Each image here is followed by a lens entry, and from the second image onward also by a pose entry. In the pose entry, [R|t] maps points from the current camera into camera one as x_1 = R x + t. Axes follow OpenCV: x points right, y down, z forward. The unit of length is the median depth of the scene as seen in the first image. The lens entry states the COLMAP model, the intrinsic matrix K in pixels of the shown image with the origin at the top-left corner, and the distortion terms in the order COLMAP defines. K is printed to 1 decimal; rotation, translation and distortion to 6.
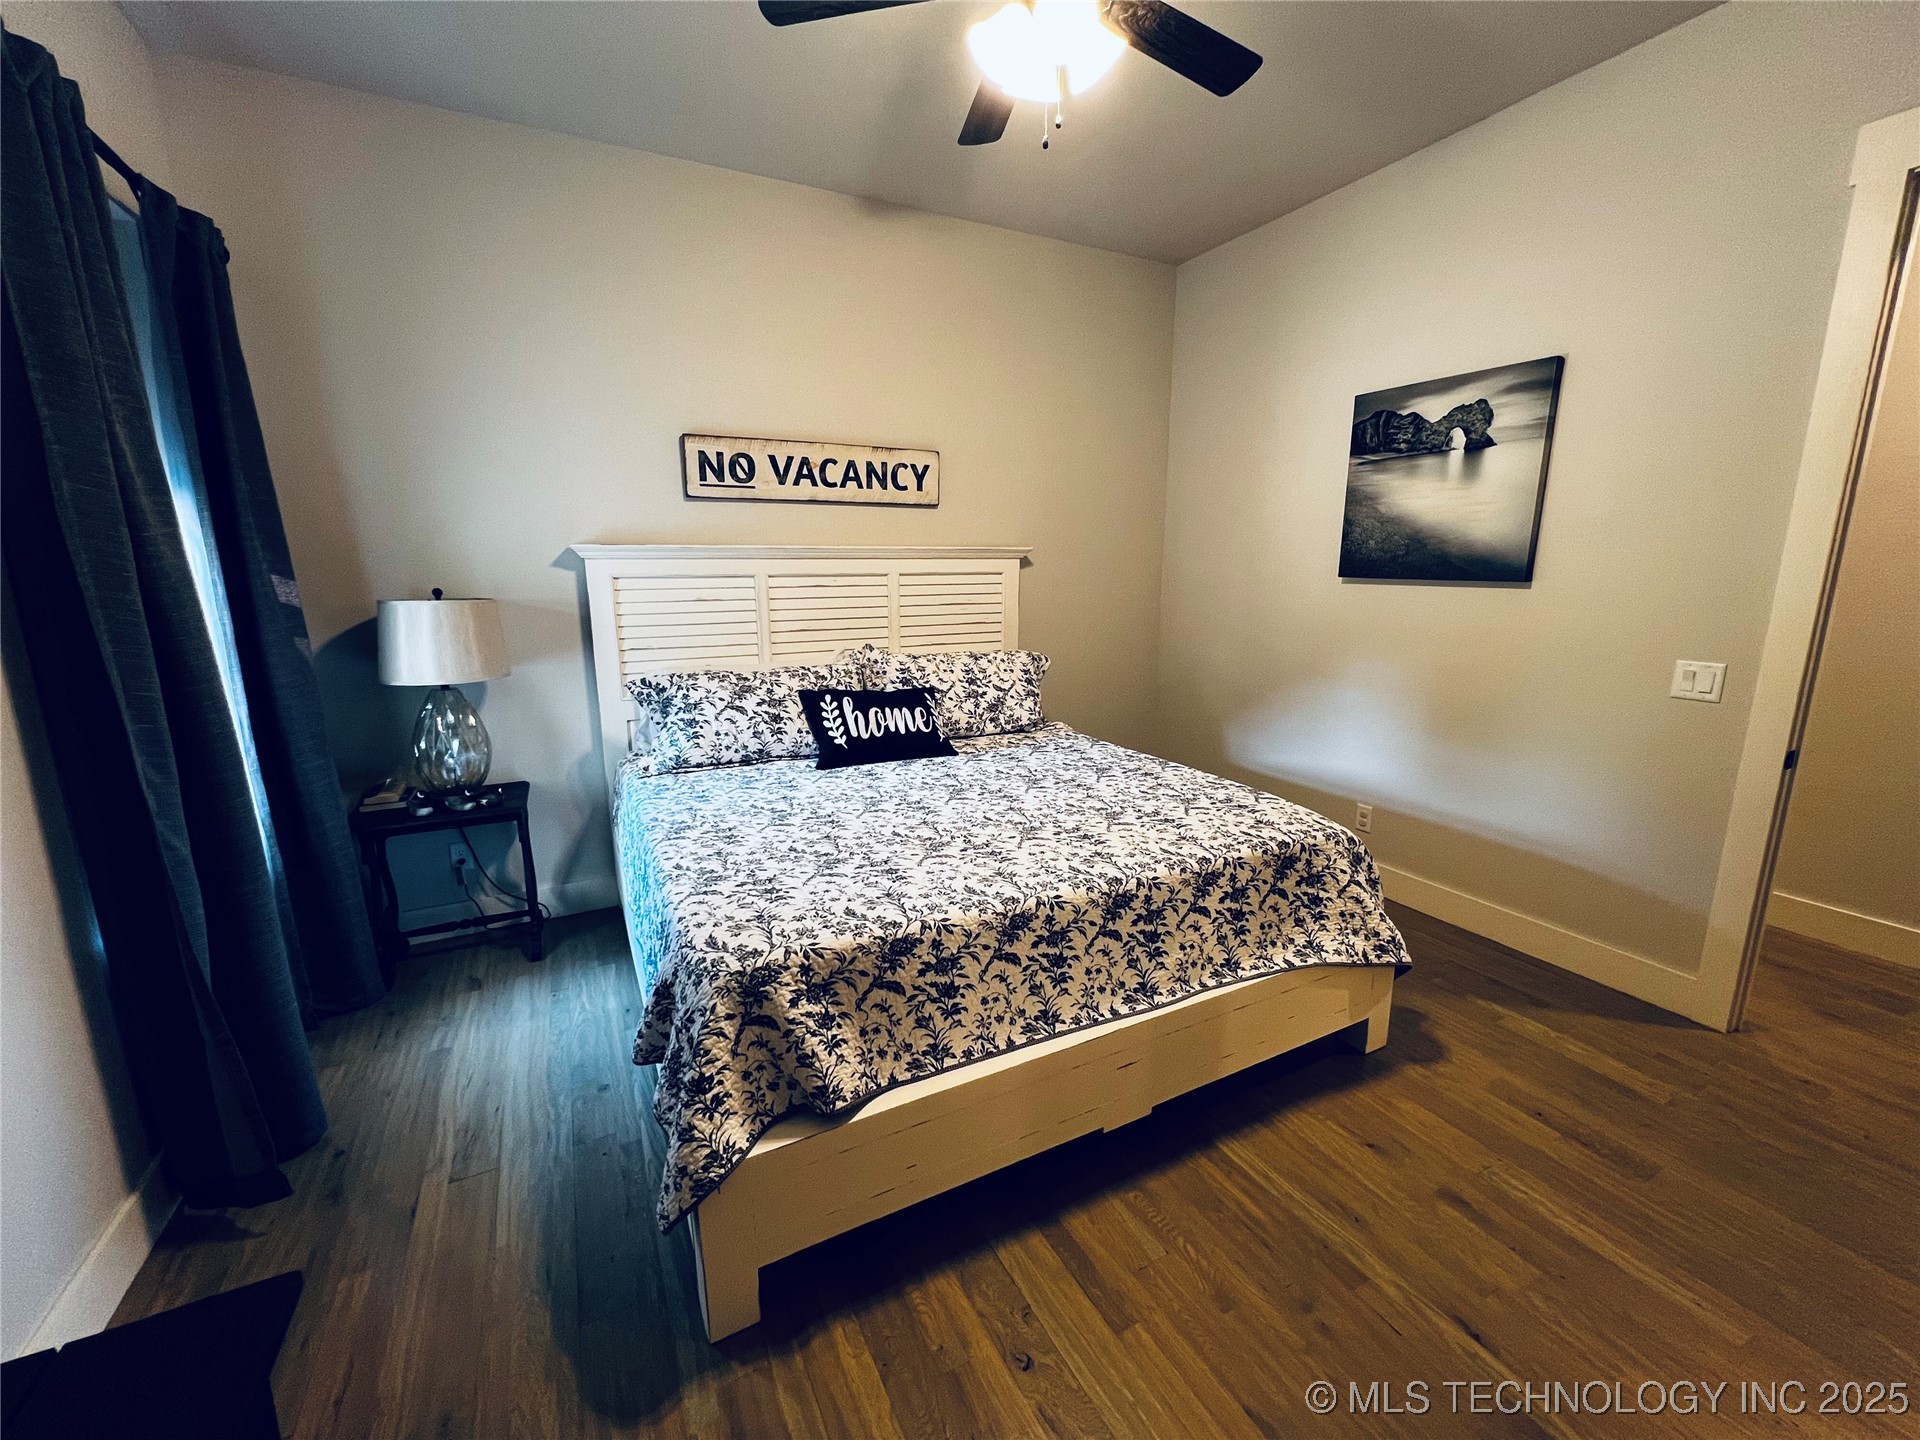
lens RADIAL K [[768.2, 0, 956.0], [0, 768.2, 721.7], [0, 0, 1]] dist [-0.002296, 0.000201]
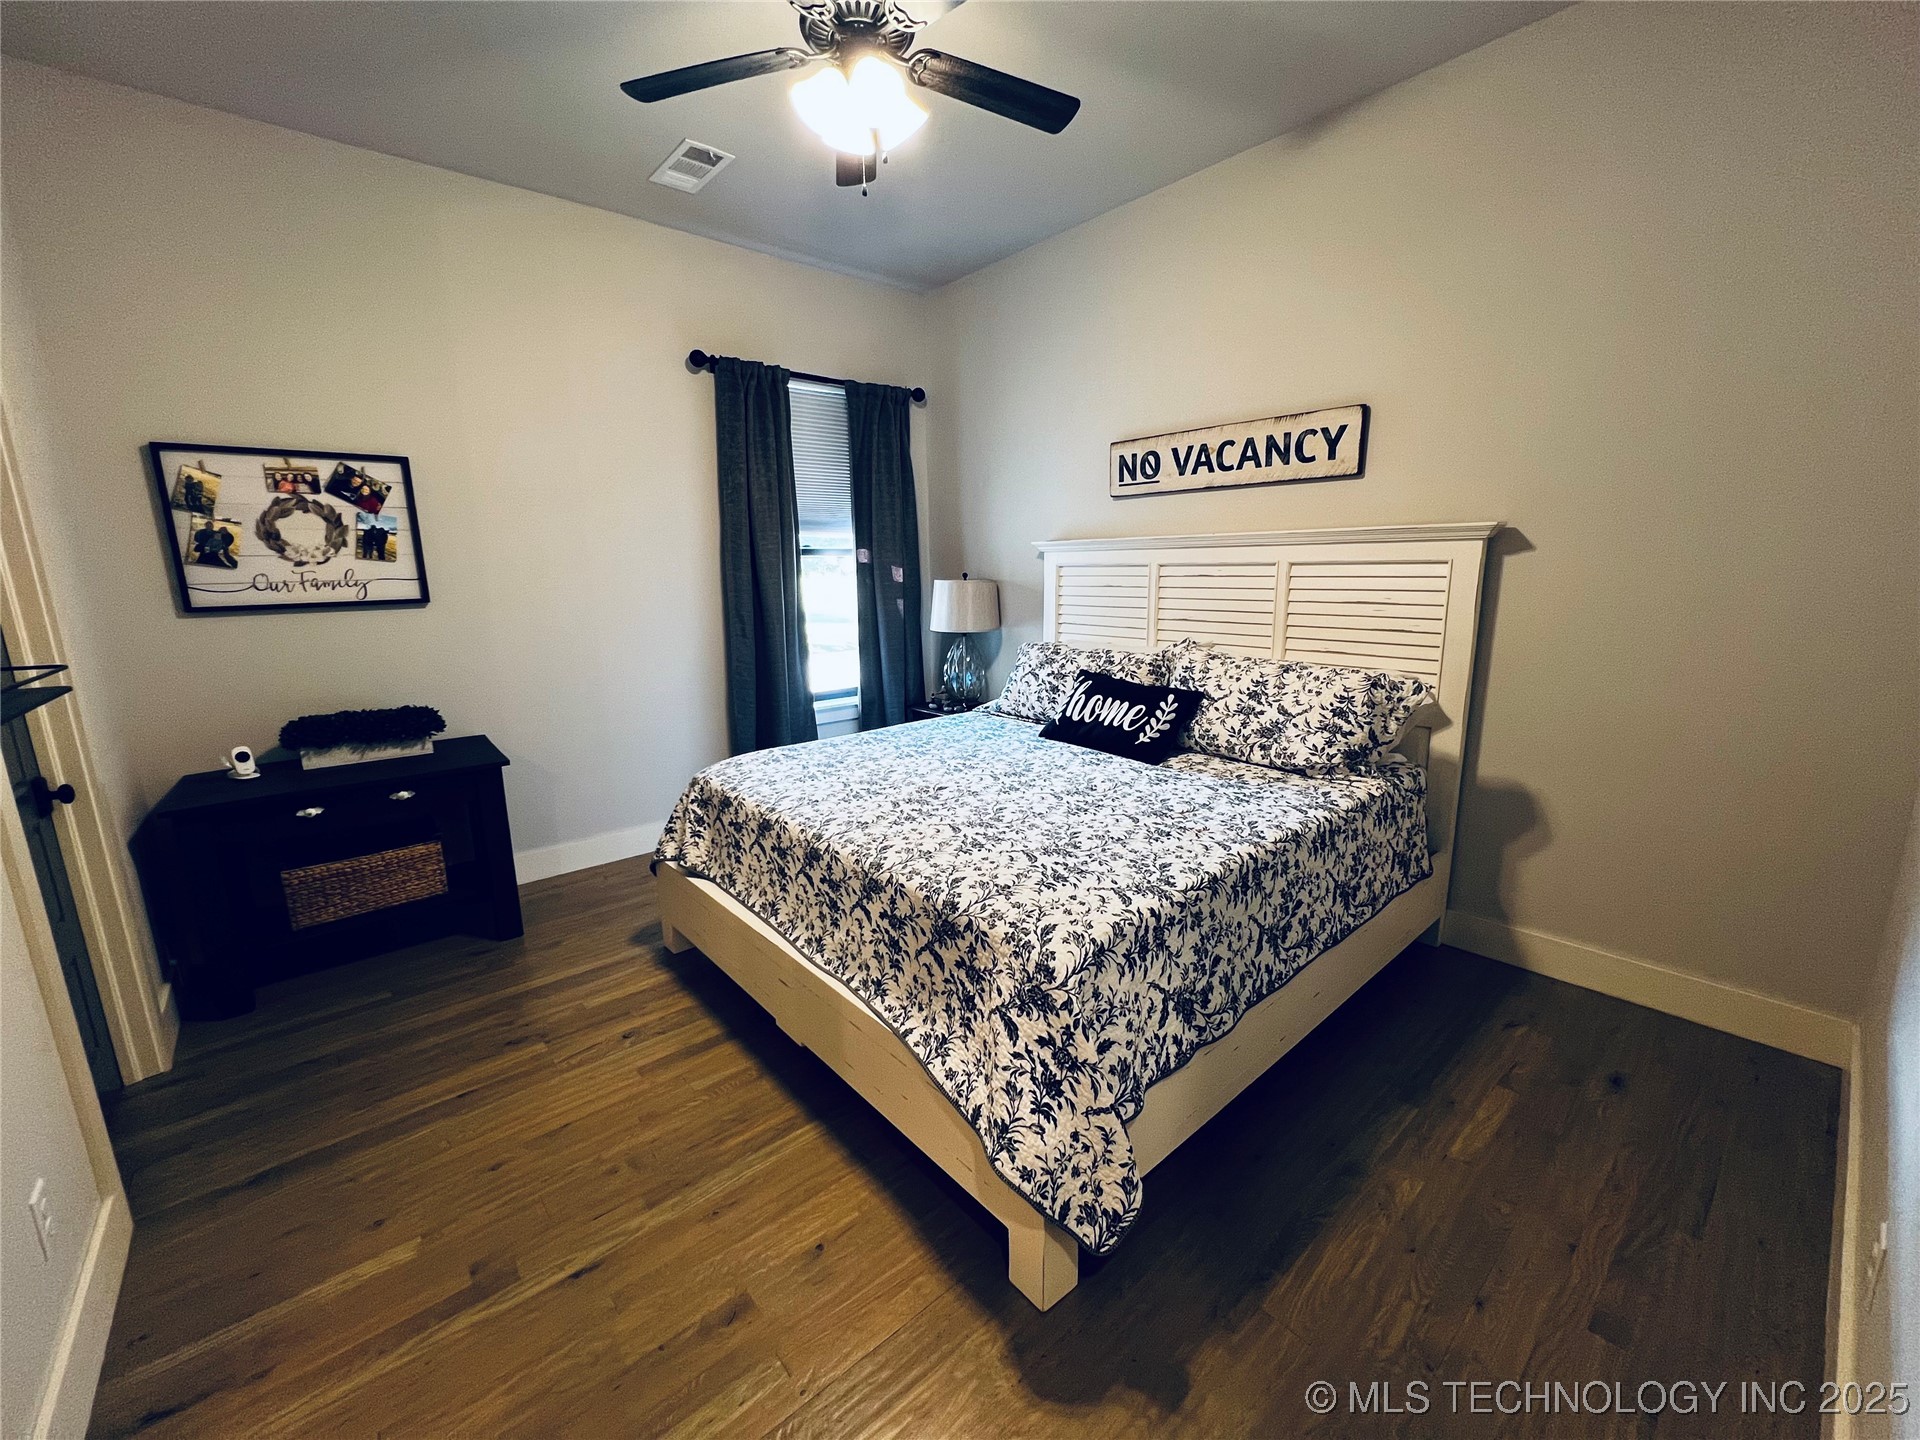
lens RADIAL K [[768.2, 0, 958.3], [0, 768.2, 720.9], [0, 0, 1]] dist [-0.002296, 0.000201]
pose [[0.237963, 0.196112, -0.951269, 0.746218], [-0.178857, 0.971503, 0.155541, -0.099329], [0.954664, 0.133128, 0.266258, 0.496676]]
